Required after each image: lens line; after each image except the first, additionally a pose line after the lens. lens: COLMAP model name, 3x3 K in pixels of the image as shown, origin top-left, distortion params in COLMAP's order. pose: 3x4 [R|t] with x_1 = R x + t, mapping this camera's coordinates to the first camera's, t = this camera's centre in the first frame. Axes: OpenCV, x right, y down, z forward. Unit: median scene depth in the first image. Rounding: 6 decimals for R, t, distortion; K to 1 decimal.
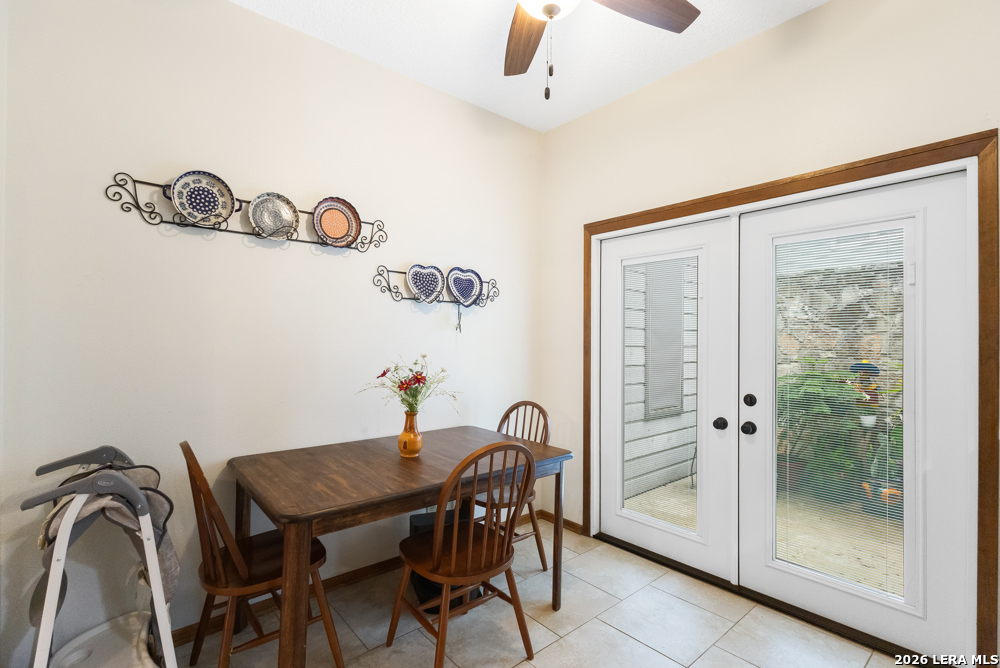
lens RADIAL K [[470.5, 0, 498.6], [0, 470.5, 339.4], [0, 0, 1]] dist [-0.003258, 0.000601]
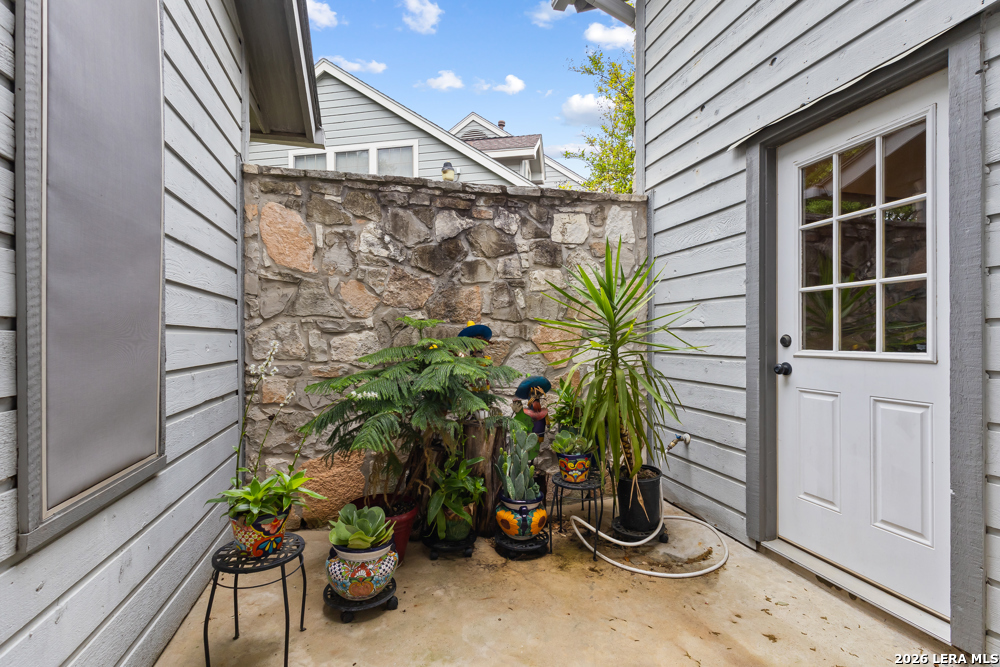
lens RADIAL K [[468.3, 0, 506.1], [0, 468.3, 333.3], [0, 0, 1]] dist [-0.000497, 0.000695]
pose [[0.417825, -0.000532, 0.908527, 0.290138], [0.004302, 0.999990, -0.001393, 0.092171], [-0.908517, 0.004490, 0.417823, 1.010441]]
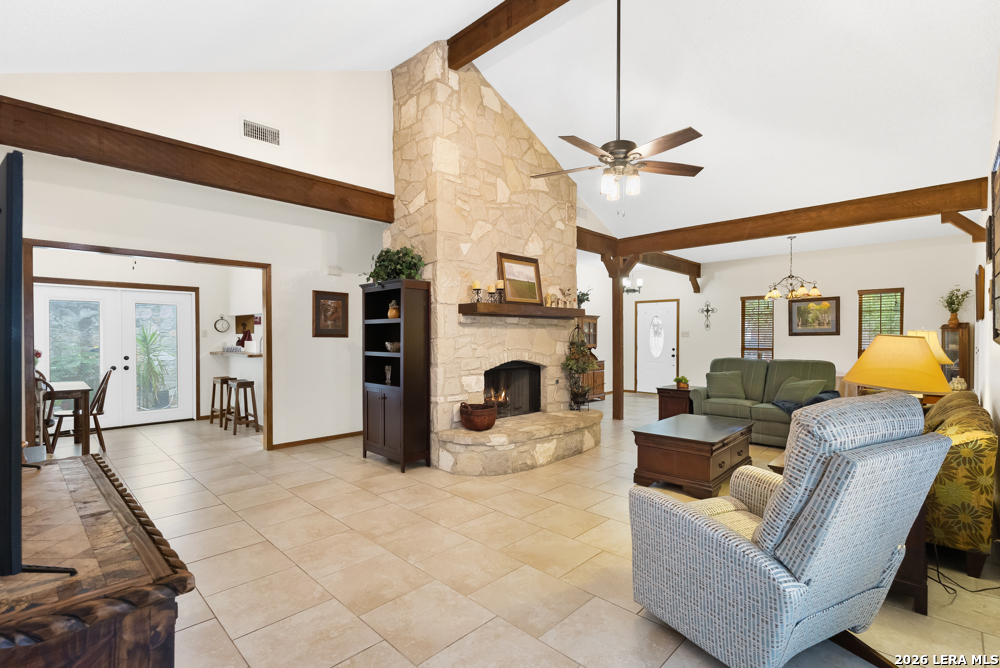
lens RADIAL K [[454.3, 0, 499.6], [0, 454.3, 339.7], [0, 0, 1]] dist [0.003241, -0.000039]
pose [[-0.094820, -0.009419, 0.995450, -1.961338], [0.002163, 0.999951, 0.009667, -0.000305], [-0.995492, 0.003069, -0.094795, -0.786240]]
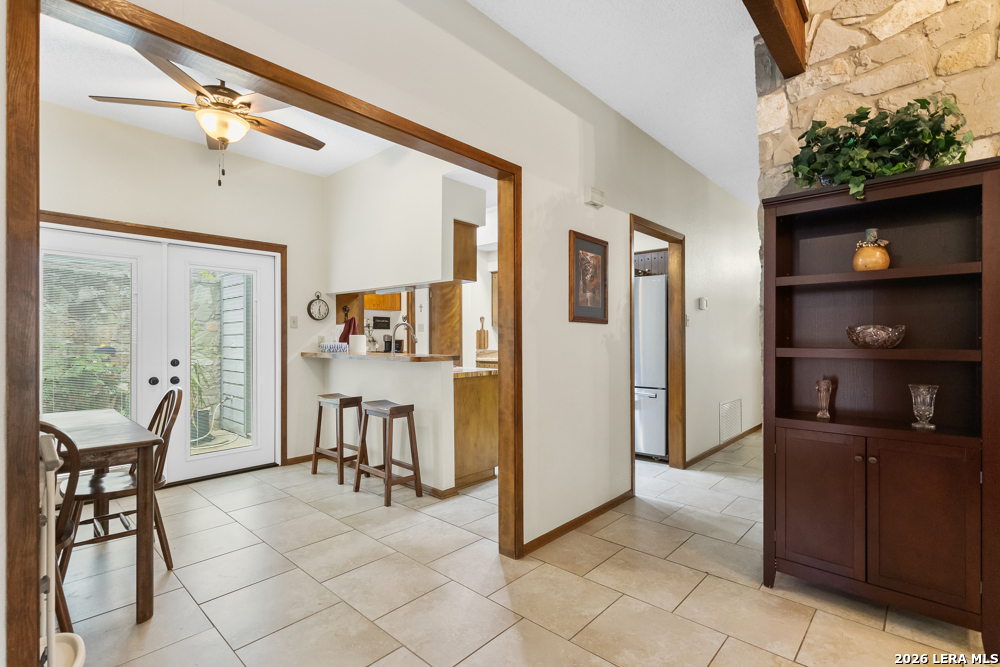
lens RADIAL K [[470.5, 0, 498.6], [0, 470.5, 338.9], [0, 0, 1]] dist [-0.003258, 0.000601]
pose [[-0.114729, -0.003709, 0.993390, -0.971389], [0.002198, 0.999990, 0.003987, 0.037187], [-0.993394, 0.002641, -0.114720, 0.078784]]
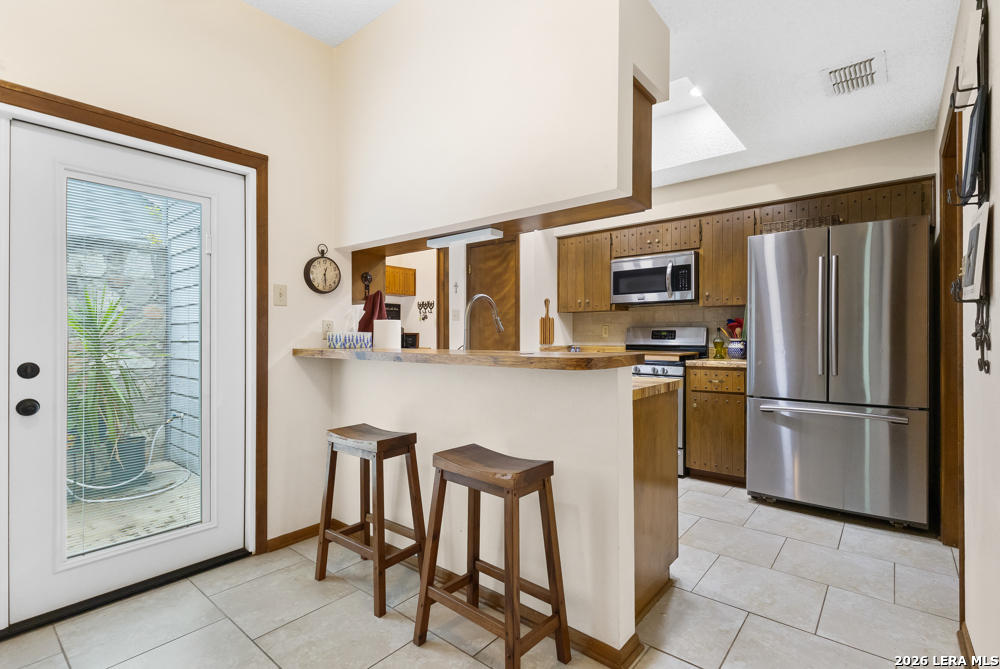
lens RADIAL K [[468.3, 0, 506.1], [0, 468.3, 334.3], [0, 0, 1]] dist [-0.000497, 0.000695]
pose [[-0.170543, 0.000683, 0.985350, -0.286281], [0.001923, 0.999998, -0.000361, 0.060225], [-0.985348, 0.001833, -0.170544, 0.305273]]
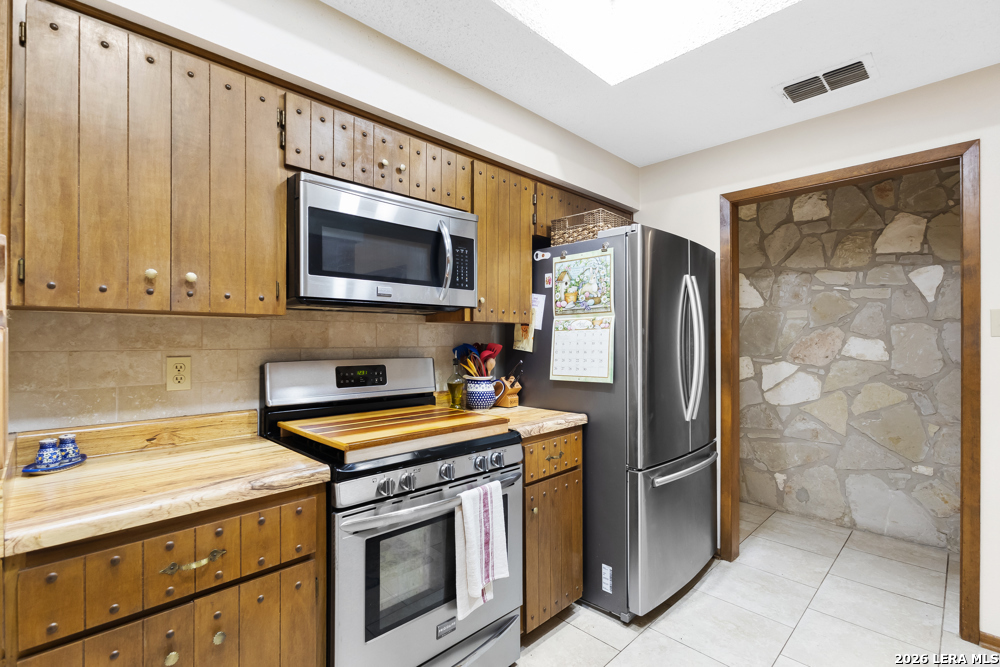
lens RADIAL K [[454.3, 0, 499.6], [0, 454.3, 339.2], [0, 0, 1]] dist [0.003241, -0.000039]
pose [[-0.997502, -0.003235, -0.070570, 0.954705], [-0.003126, 0.999994, -0.001655, 0.008867], [0.070574, -0.001431, -0.997505, 0.234435]]
